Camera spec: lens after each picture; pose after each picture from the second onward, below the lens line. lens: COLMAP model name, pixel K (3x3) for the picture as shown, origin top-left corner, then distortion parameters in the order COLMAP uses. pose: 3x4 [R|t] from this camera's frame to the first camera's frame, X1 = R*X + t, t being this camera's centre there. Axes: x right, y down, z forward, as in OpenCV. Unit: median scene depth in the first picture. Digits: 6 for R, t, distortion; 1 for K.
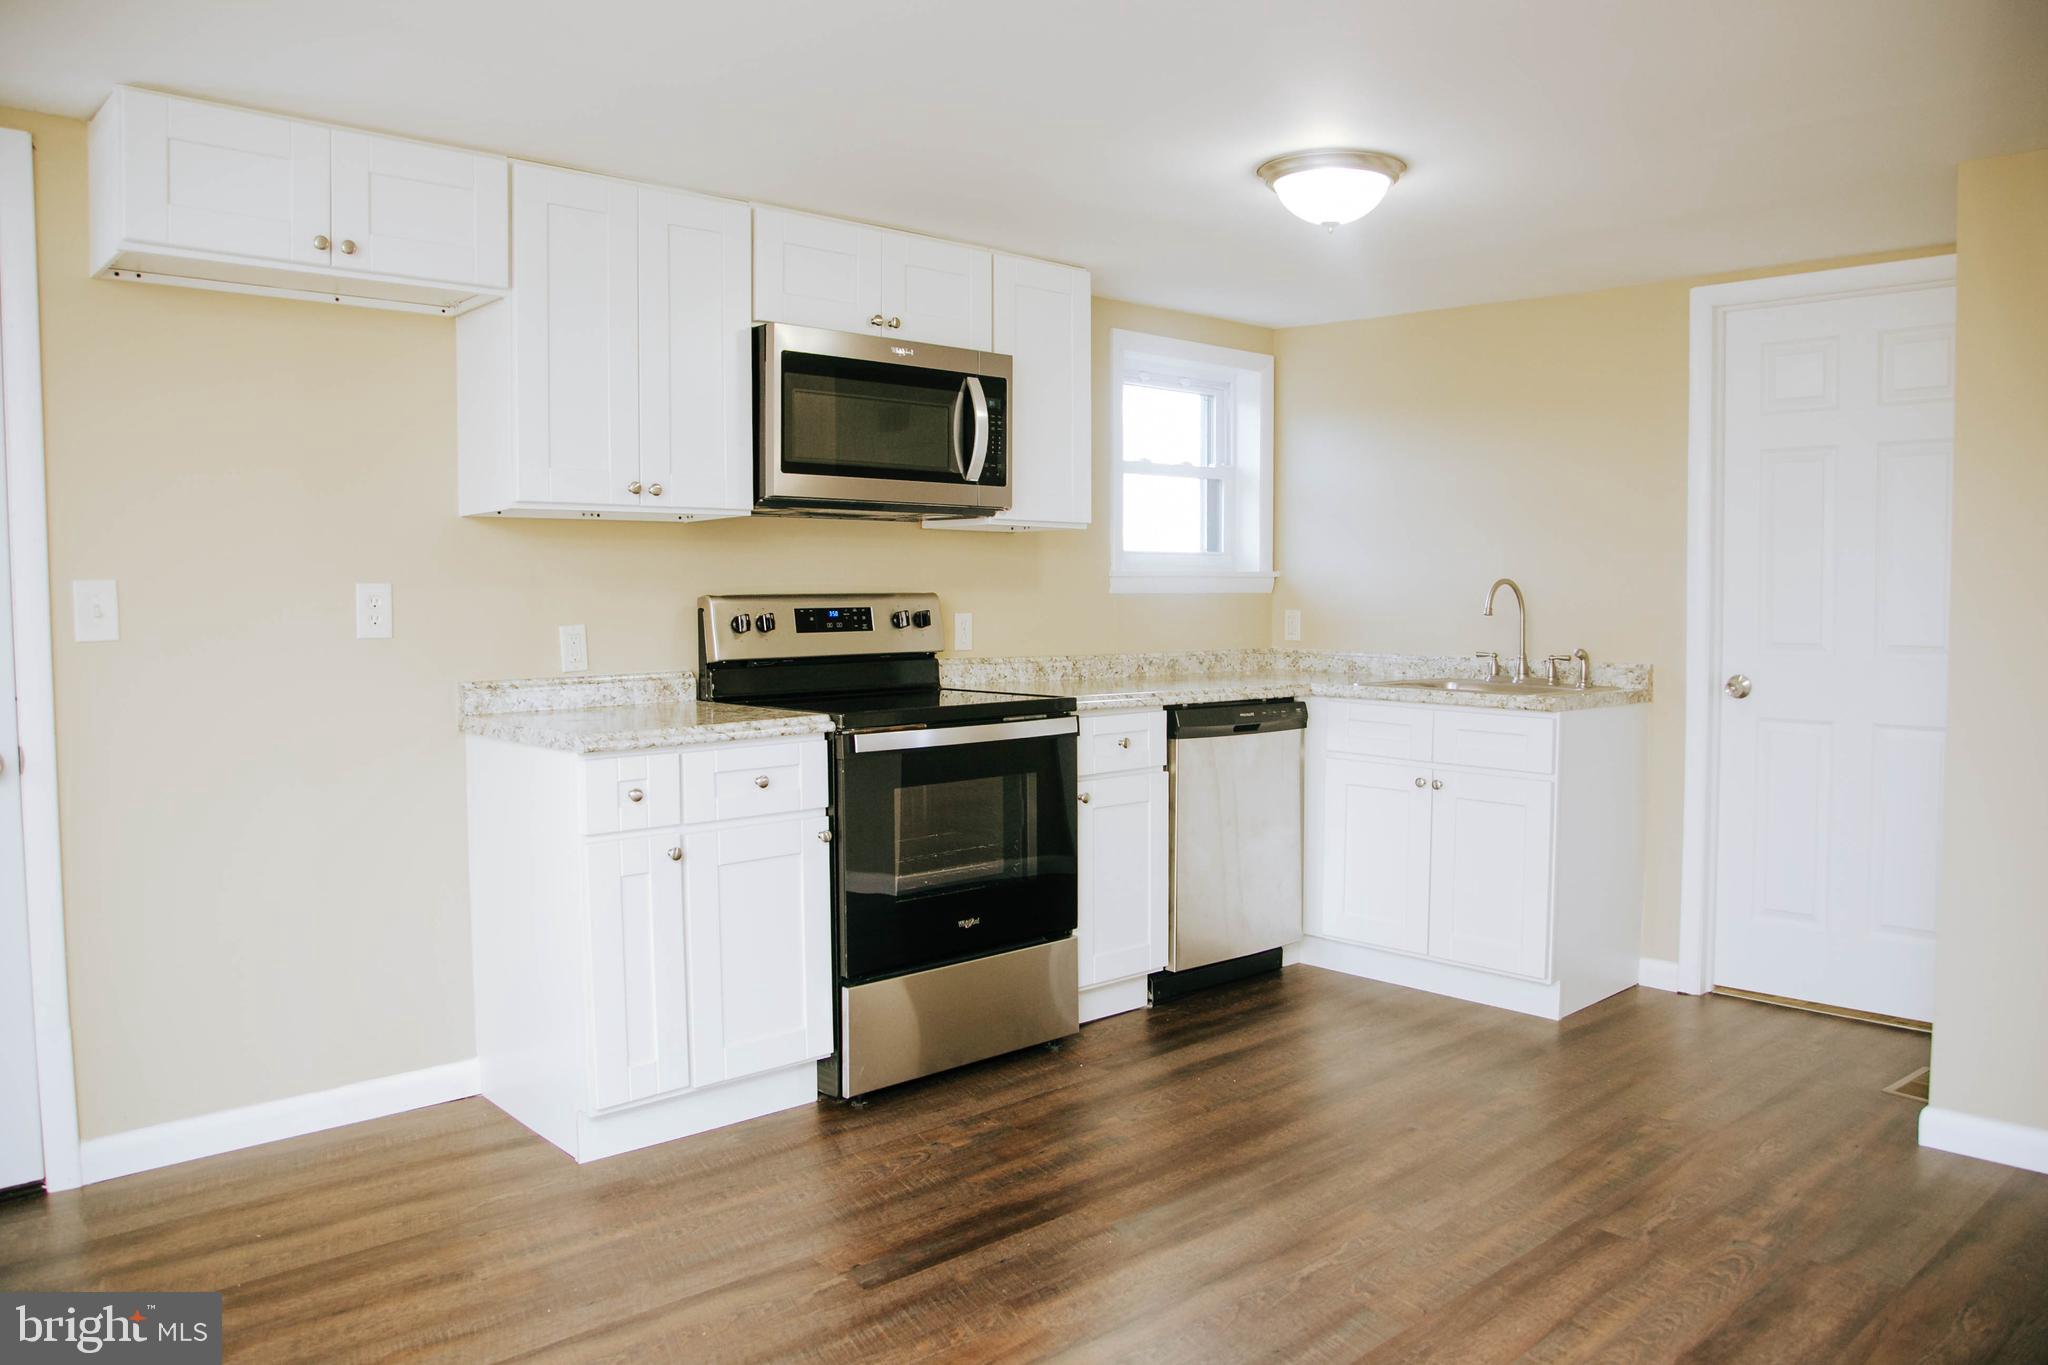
lens RADIAL K [[1462.0, 0, 1024.0], [0, 1462.0, 682.5], [0, 0, 1]] dist [-0.123298, 0.091489]
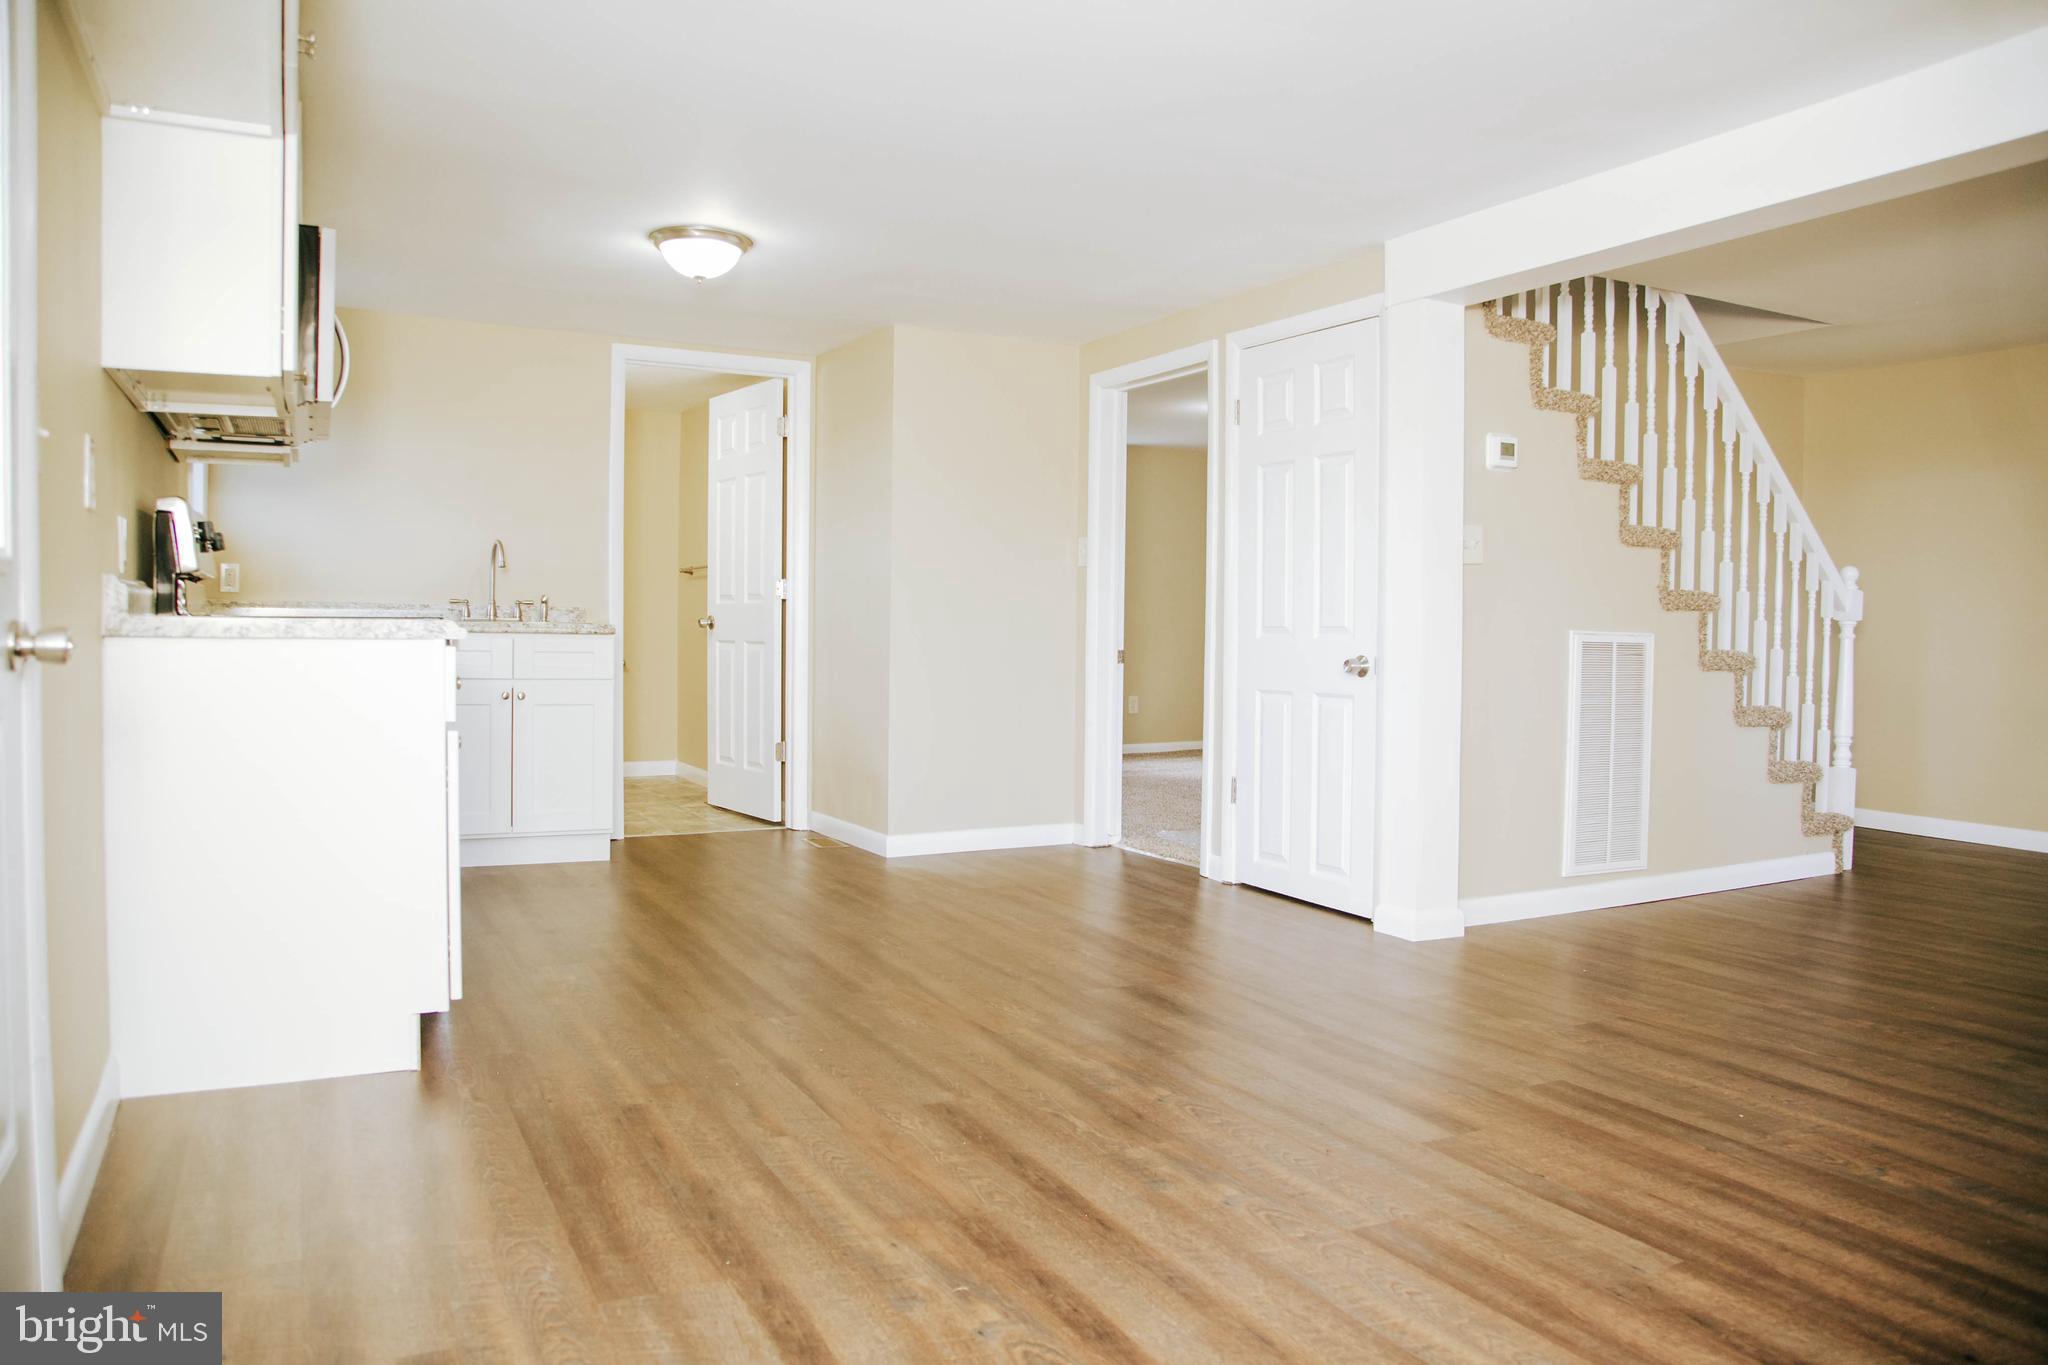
lens RADIAL K [[1413.1, 0, 1013.6], [0, 1413.1, 667.2], [0, 0, 1]] dist [-0.114641, 0.066562]
pose [[0.256374, -0.021790, 0.966332, -0.874162], [0.046840, 0.998851, 0.010096, 0.059739], [-0.965442, 0.042675, 0.257100, 0.291609]]
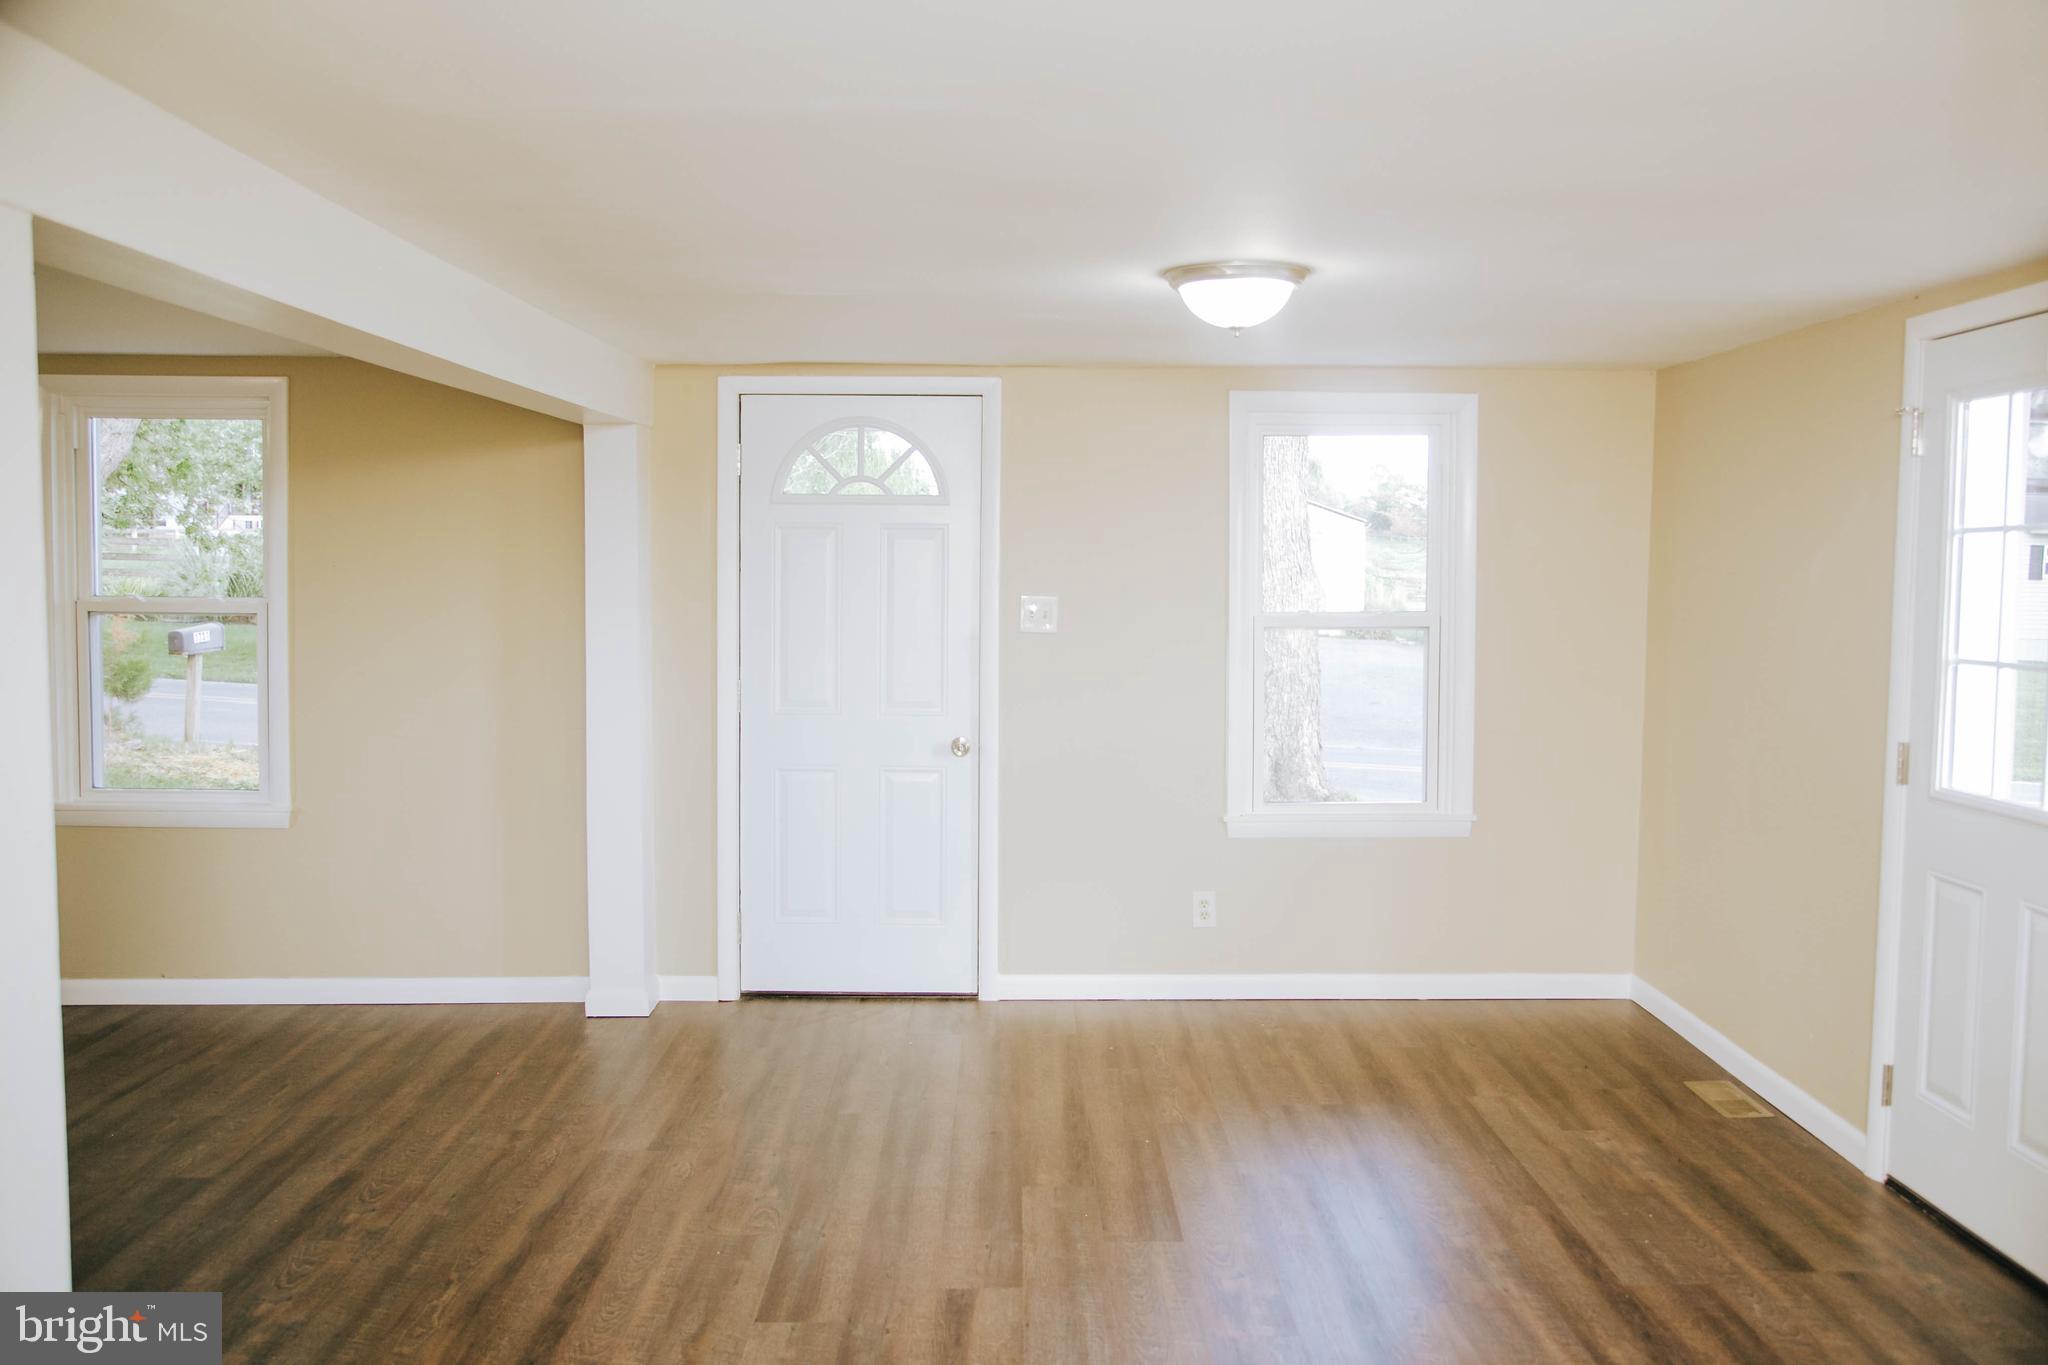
lens RADIAL K [[1642.1, 0, 1024.0], [0, 1642.1, 682.5], [0, 0, 1]] dist [-0.043145, 0.006876]
pose [[-0.665035, 0.055780, -0.744726, 0.452711], [-0.049240, 0.991762, 0.118254, -0.135121], [0.745187, 0.115314, -0.656810, 0.835600]]
